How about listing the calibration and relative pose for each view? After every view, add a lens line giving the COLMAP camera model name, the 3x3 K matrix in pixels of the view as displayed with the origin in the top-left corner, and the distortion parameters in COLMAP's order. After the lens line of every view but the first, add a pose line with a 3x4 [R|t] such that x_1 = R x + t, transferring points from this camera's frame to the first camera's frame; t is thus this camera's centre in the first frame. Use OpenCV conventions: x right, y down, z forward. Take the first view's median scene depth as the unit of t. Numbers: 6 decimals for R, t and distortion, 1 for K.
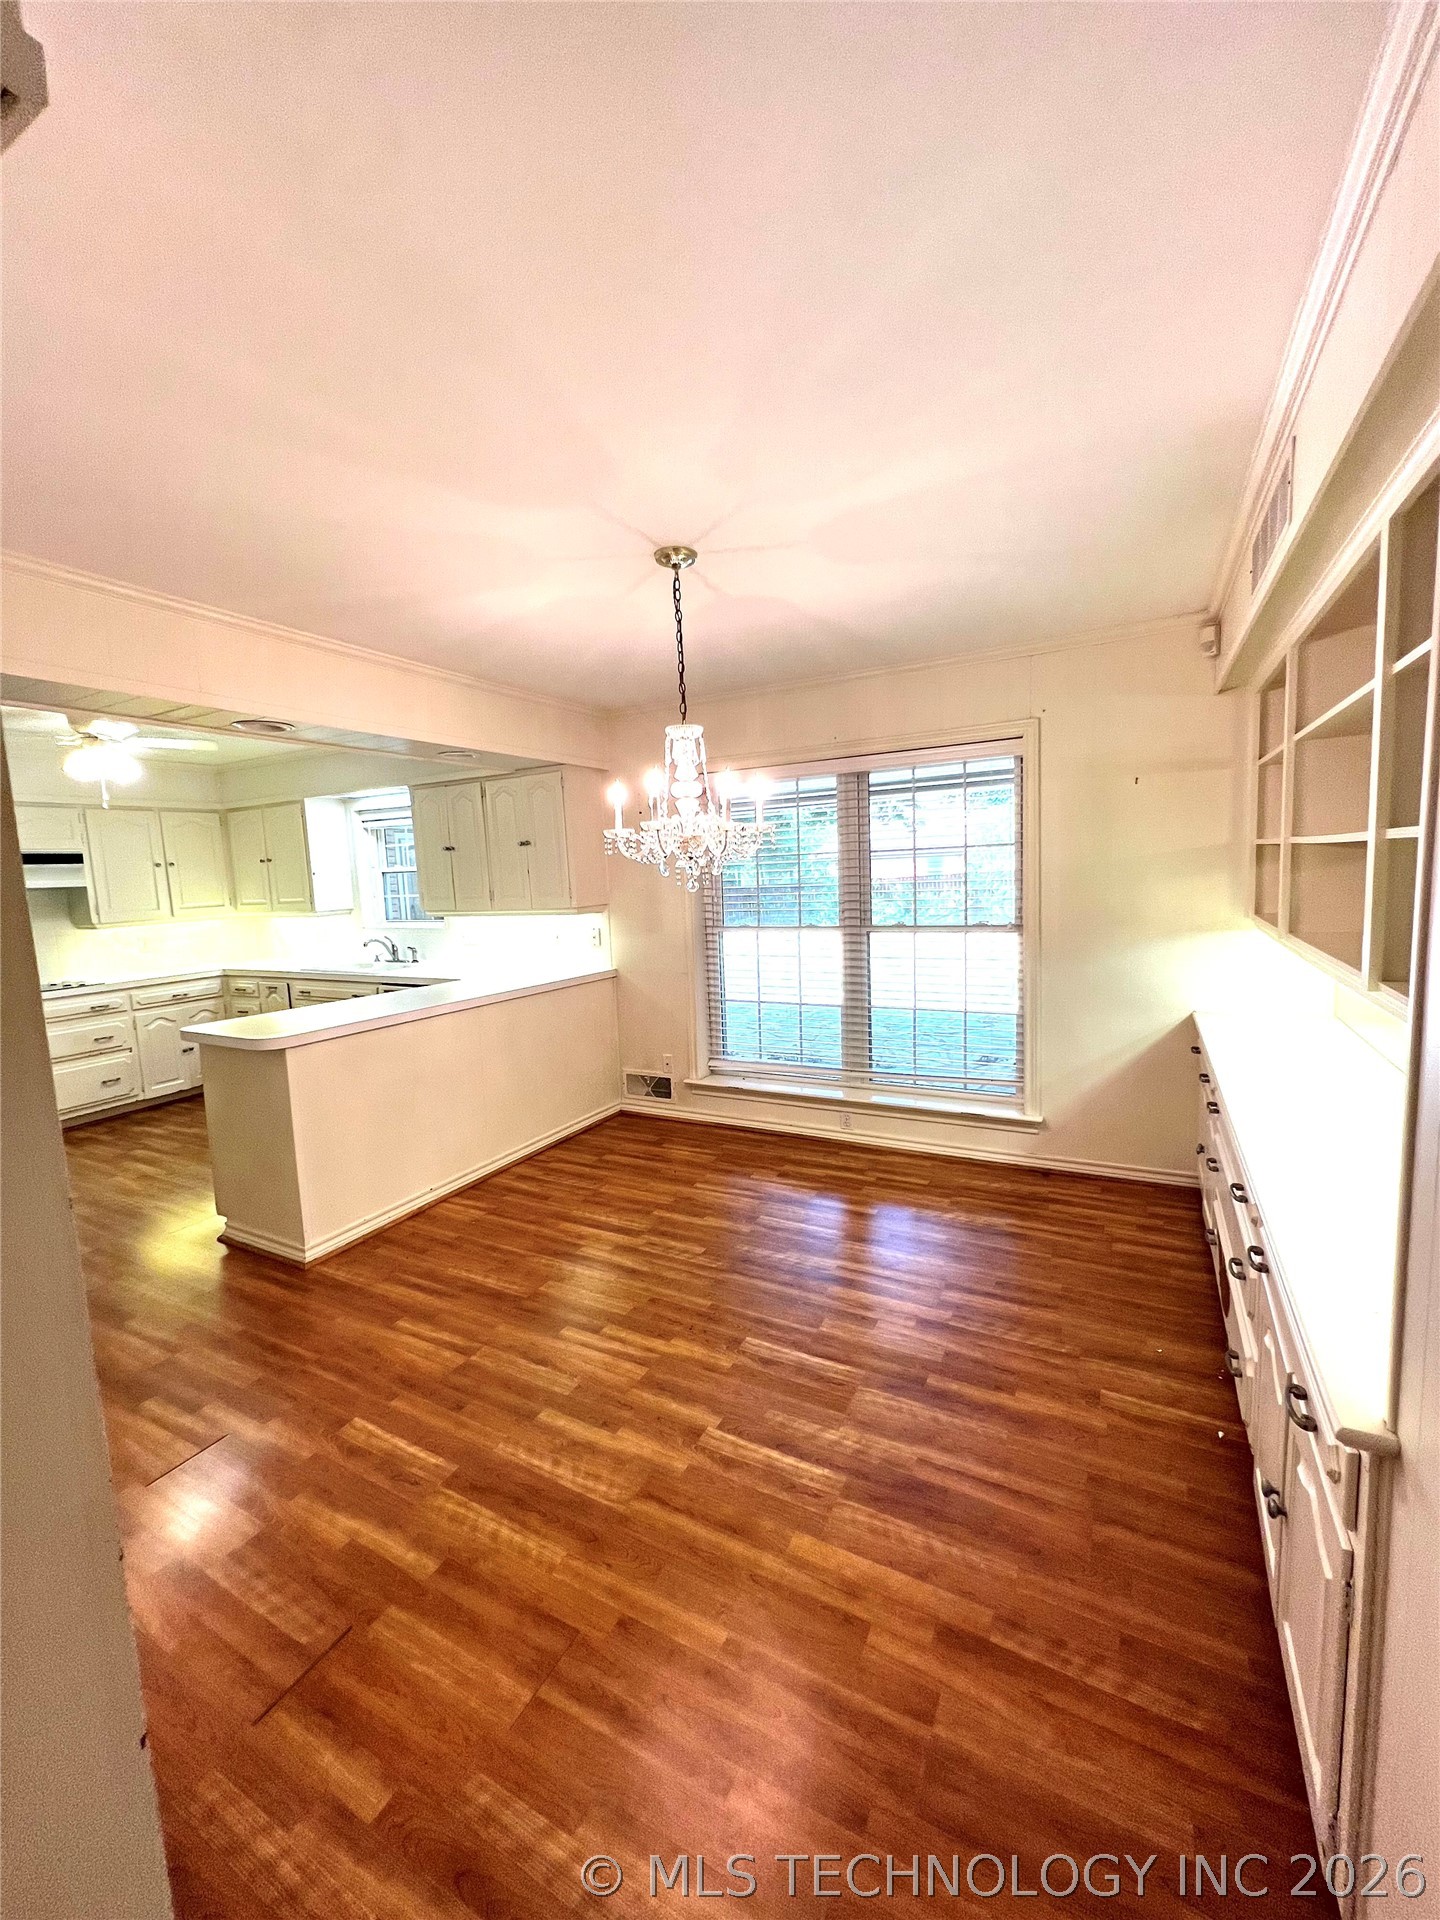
lens RADIAL K [[765.9, 0, 712.4], [0, 765.9, 955.9], [0, 0, 1]] dist [-0.002395, 0.000813]
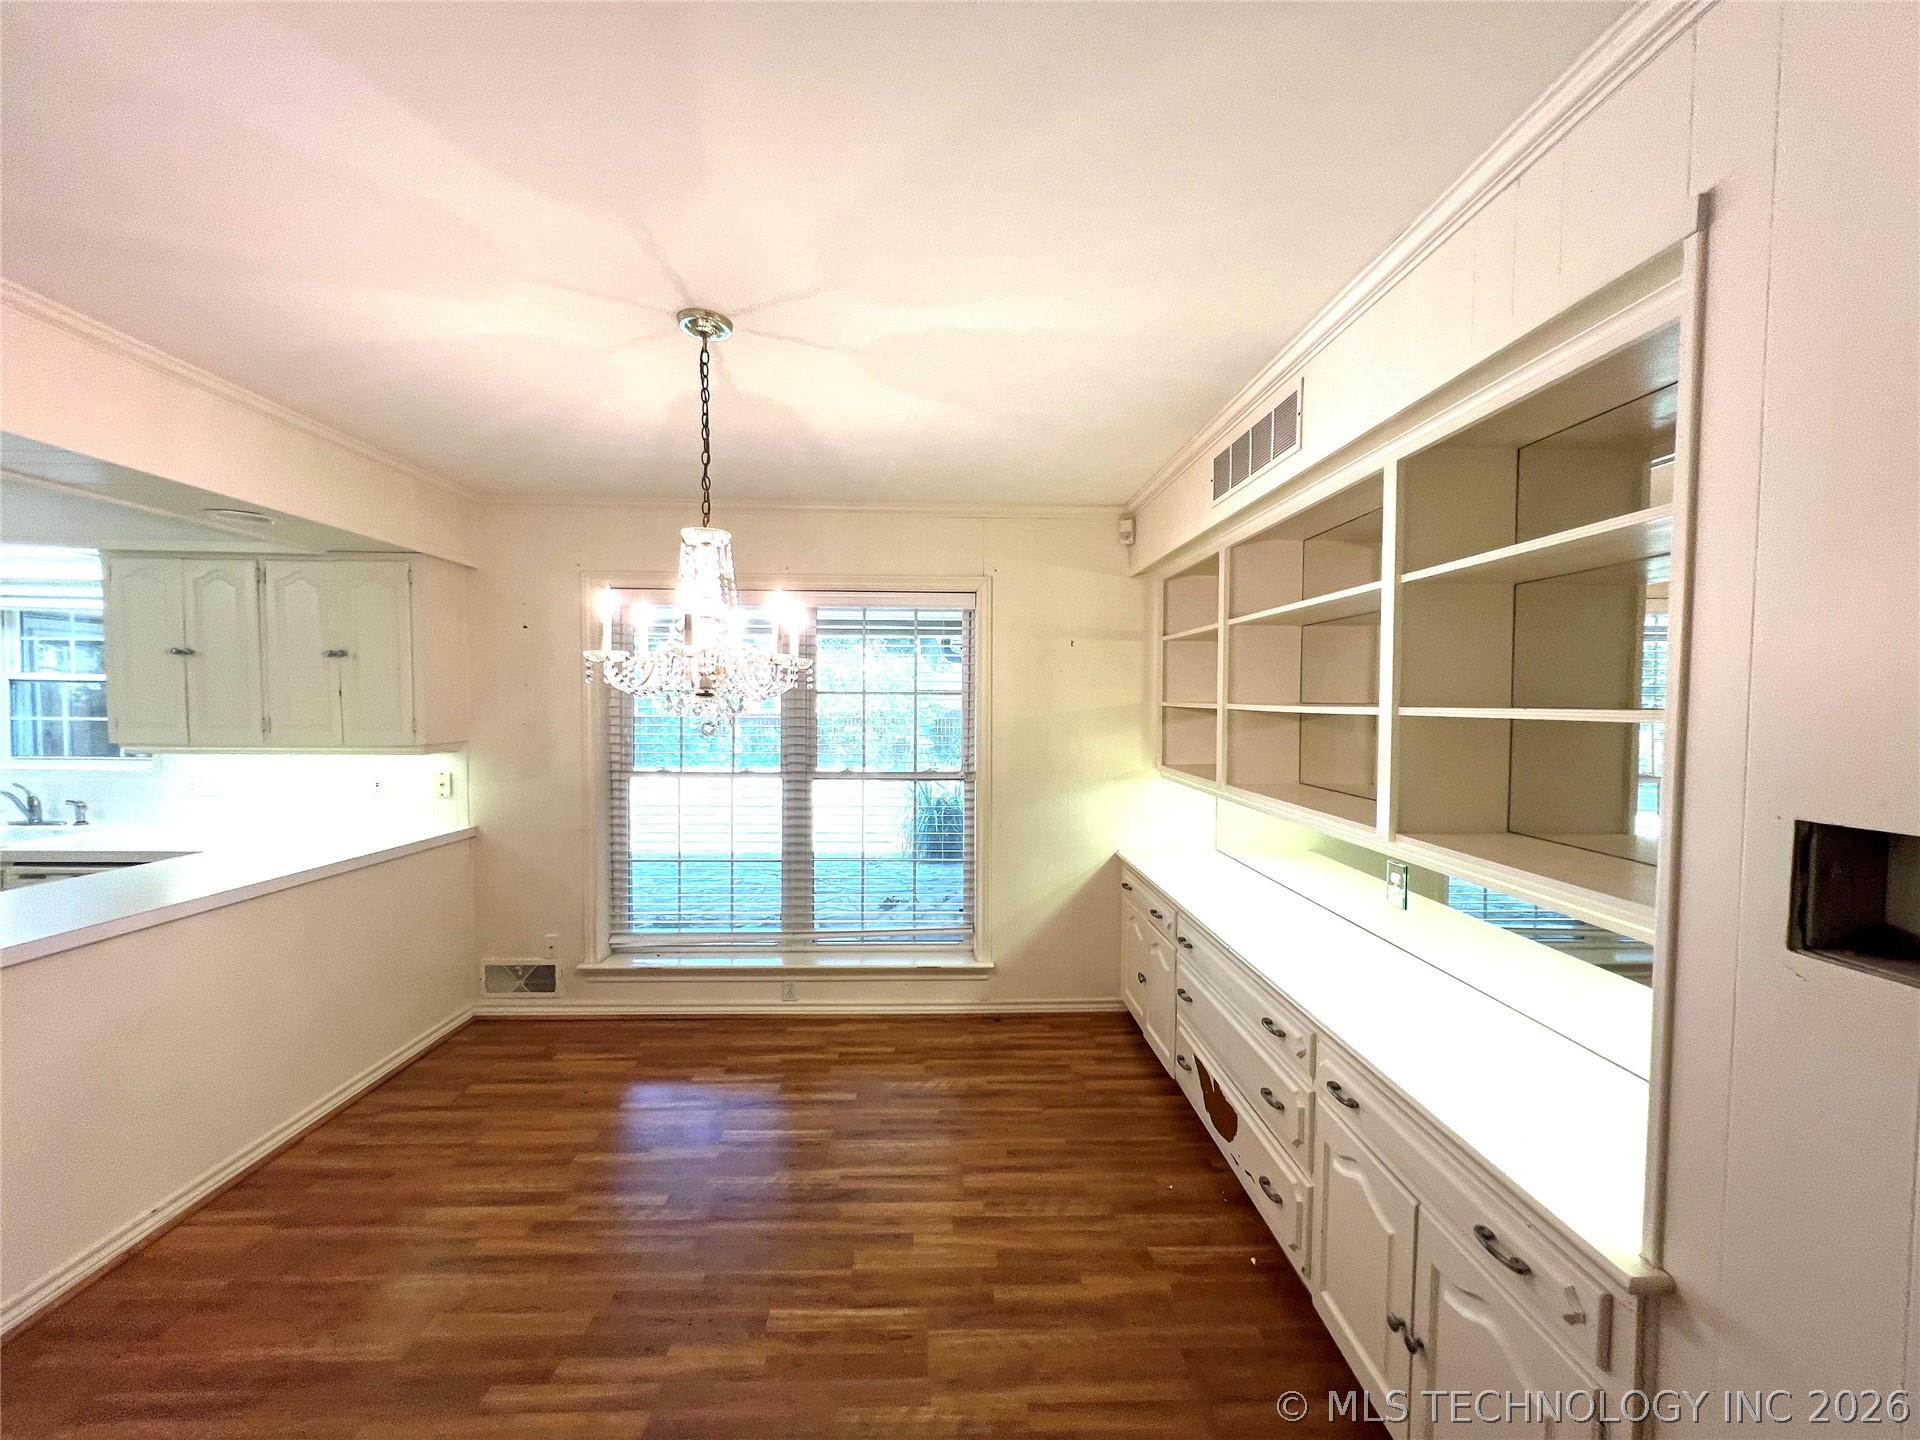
lens RADIAL K [[765.9, 0, 956.6], [0, 765.9, 729.1], [0, 0, 1]] dist [-0.002395, 0.000813]
pose [[0.860772, 0.030880, 0.508053, -0.149216], [0.011844, 0.996672, -0.080646, -0.018147], [-0.508853, 0.075435, 0.857542, 0.141320]]
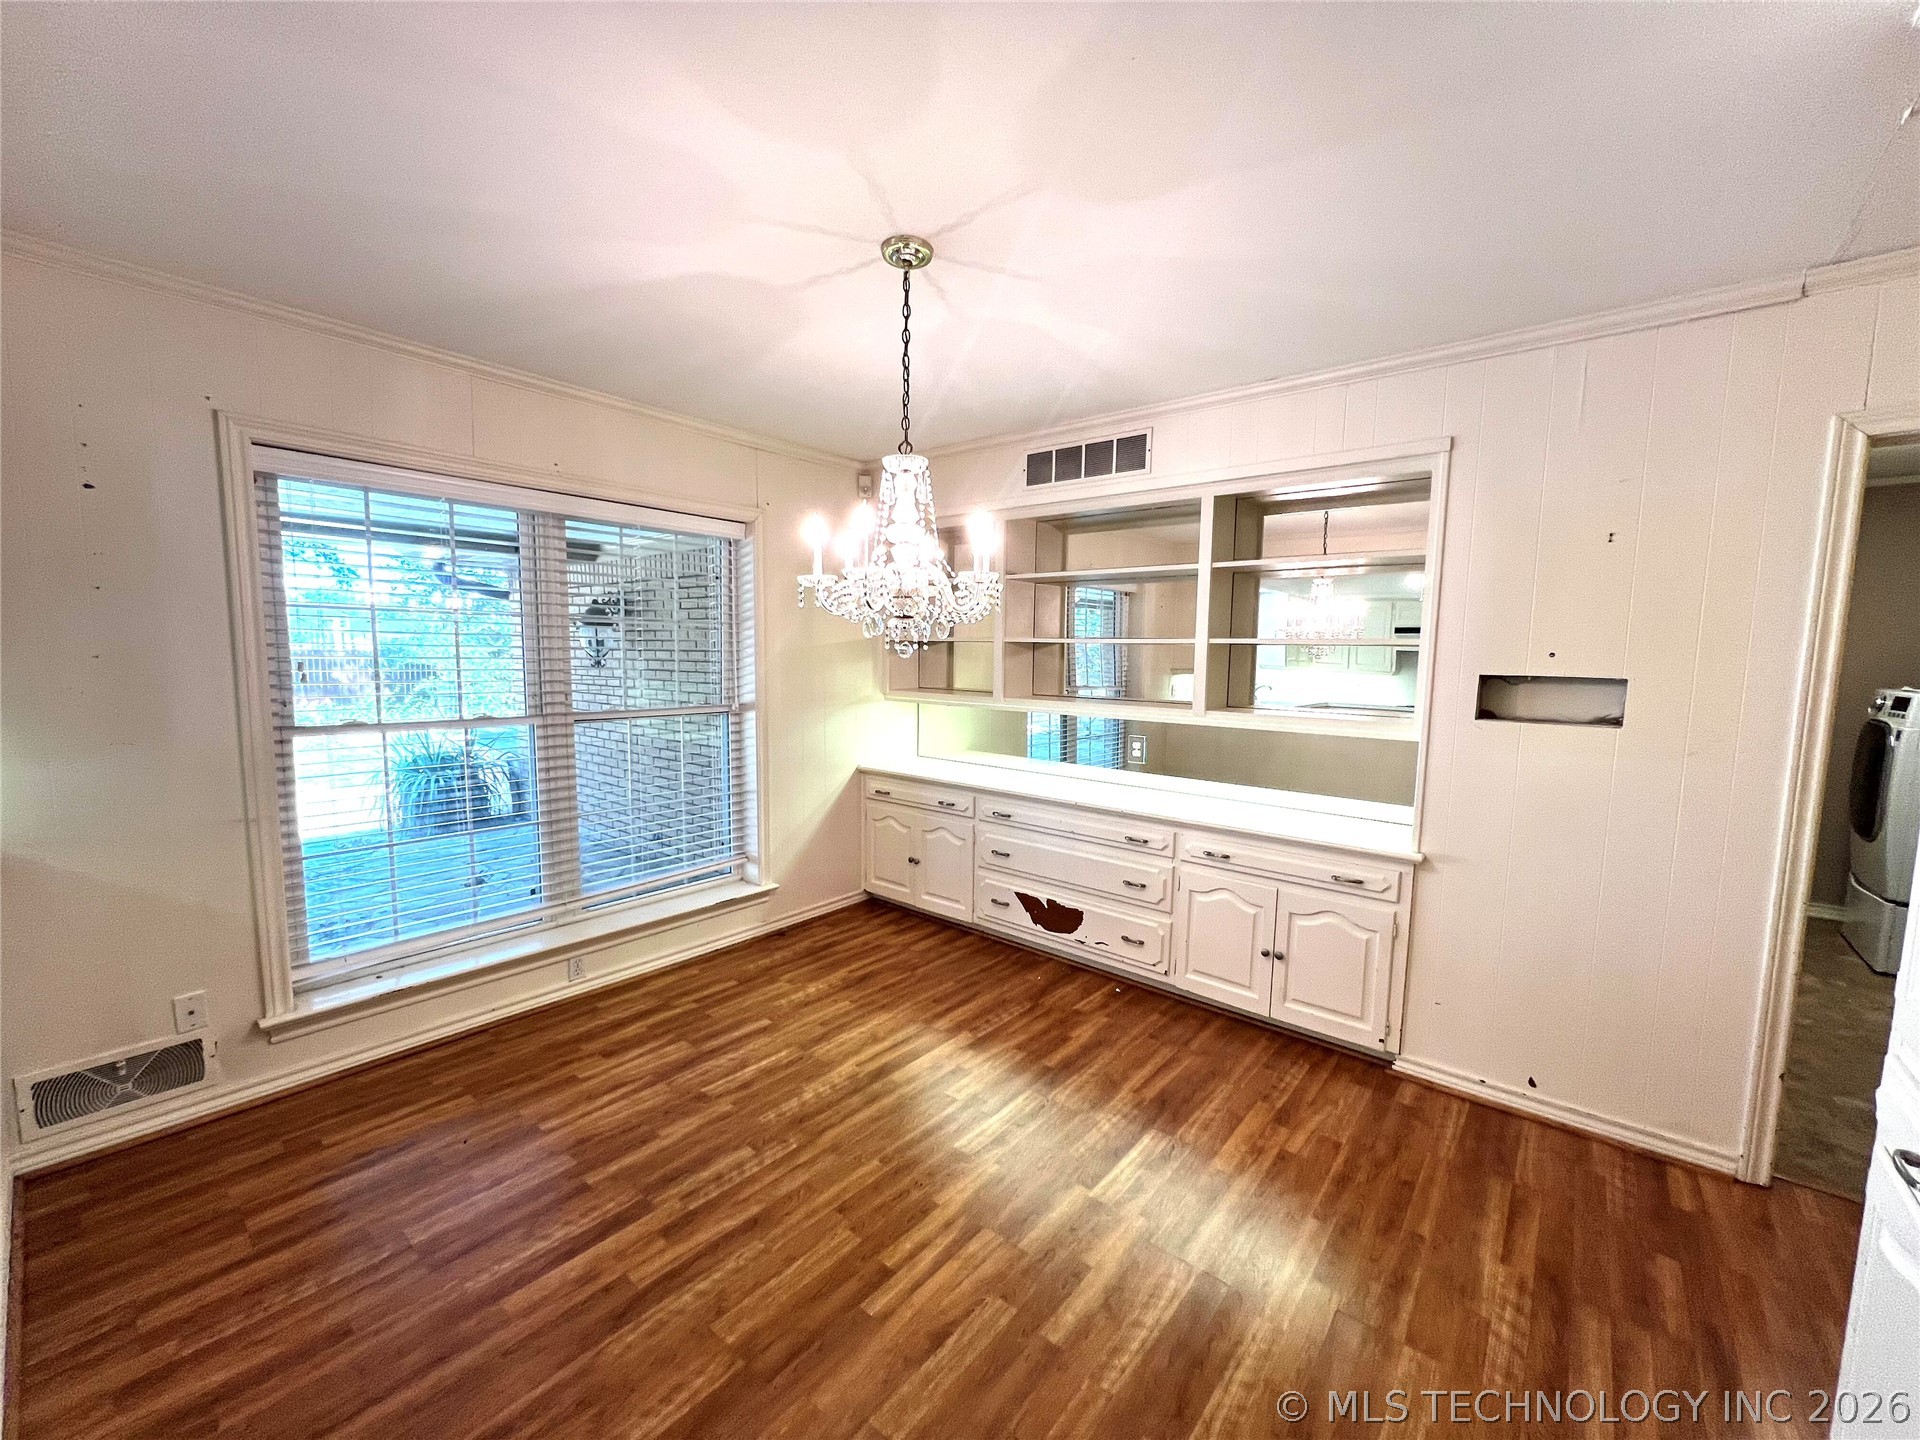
lens RADIAL K [[765.9, 0, 955.9], [0, 765.9, 724.2], [0, 0, 1]] dist [-0.002395, 0.000813]
pose [[0.199686, -0.048379, 0.978665, -0.603892], [0.085838, 0.995804, 0.031712, -0.023987], [-0.976093, 0.077674, 0.203001, 0.564875]]
